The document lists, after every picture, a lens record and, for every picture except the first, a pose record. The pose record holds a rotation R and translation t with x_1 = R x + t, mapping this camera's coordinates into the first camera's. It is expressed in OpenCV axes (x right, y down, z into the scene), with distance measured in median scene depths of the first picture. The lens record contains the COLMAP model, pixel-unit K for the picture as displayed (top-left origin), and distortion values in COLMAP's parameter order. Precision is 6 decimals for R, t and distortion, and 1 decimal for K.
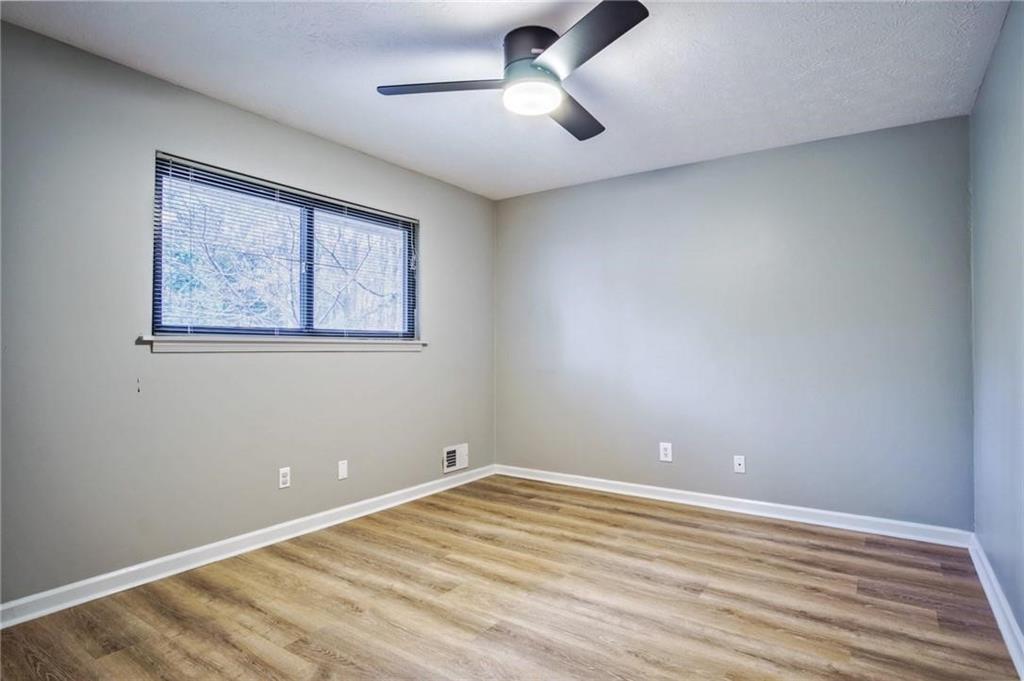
lens RADIAL K [[548.4, 0, 533.7], [0, 548.4, 344.1], [0, 0, 1]] dist [-0.004335, -0.000446]
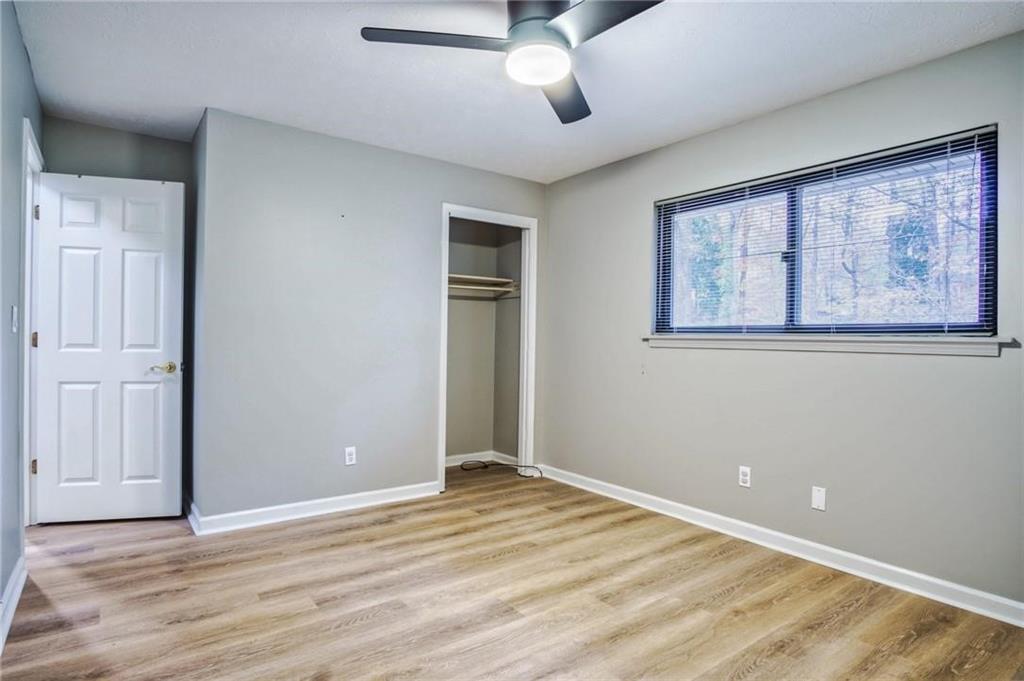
lens RADIAL K [[558.6, 0, 490.1], [0, 558.6, 342.7], [0, 0, 1]] dist [-0.031216, -0.000032]
pose [[-0.364710, -0.004021, -0.931112, 0.711868], [-0.013279, 0.999911, 0.000883, 0.007845], [0.931026, 0.012686, -0.364731, 1.030533]]
